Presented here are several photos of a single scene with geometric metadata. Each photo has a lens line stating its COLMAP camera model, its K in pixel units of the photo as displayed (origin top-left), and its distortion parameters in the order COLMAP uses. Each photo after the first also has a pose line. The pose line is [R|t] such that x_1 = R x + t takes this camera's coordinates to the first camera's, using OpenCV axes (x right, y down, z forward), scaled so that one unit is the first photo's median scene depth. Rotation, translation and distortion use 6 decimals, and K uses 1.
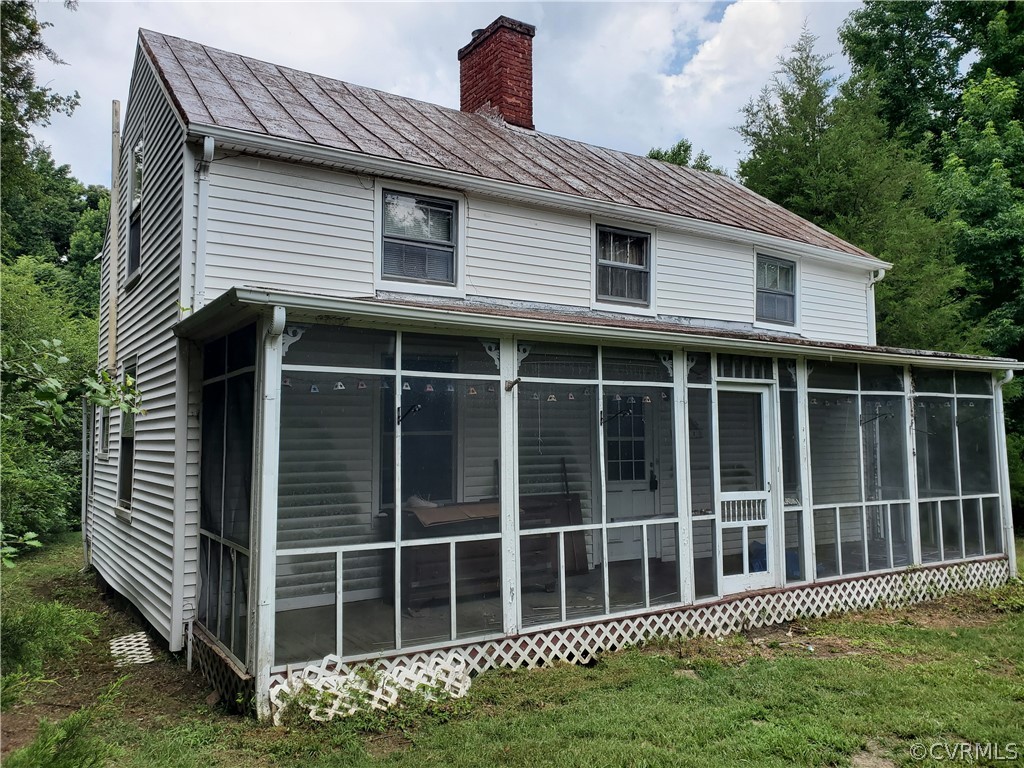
lens RADIAL K [[803.0, 0, 512.0], [0, 803.0, 384.0], [0, 0, 1]] dist [0.004222, -0.006491]
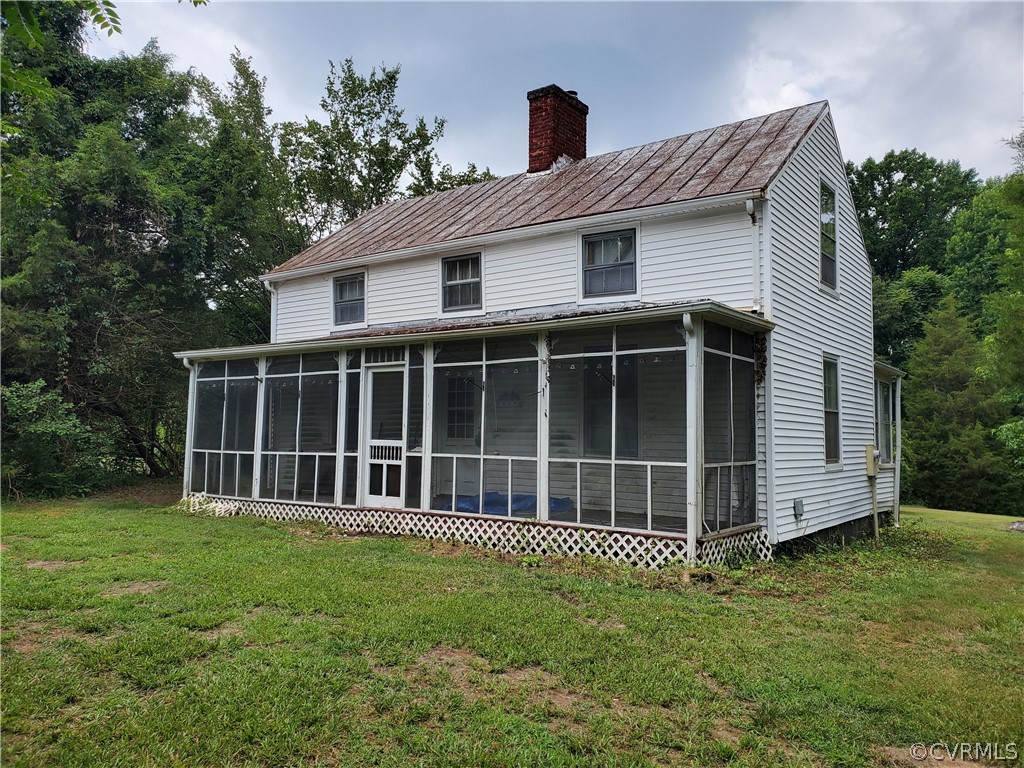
lens RADIAL K [[793.7, 0, 512.0], [0, 793.7, 384.0], [0, 0, 1]] dist [0.035429, -0.005155]
pose [[0.360645, -0.055541, -0.931048, 1.685328], [0.052888, 0.997837, -0.039039, 0.099106], [0.931203, -0.035162, 0.362802, 0.682548]]
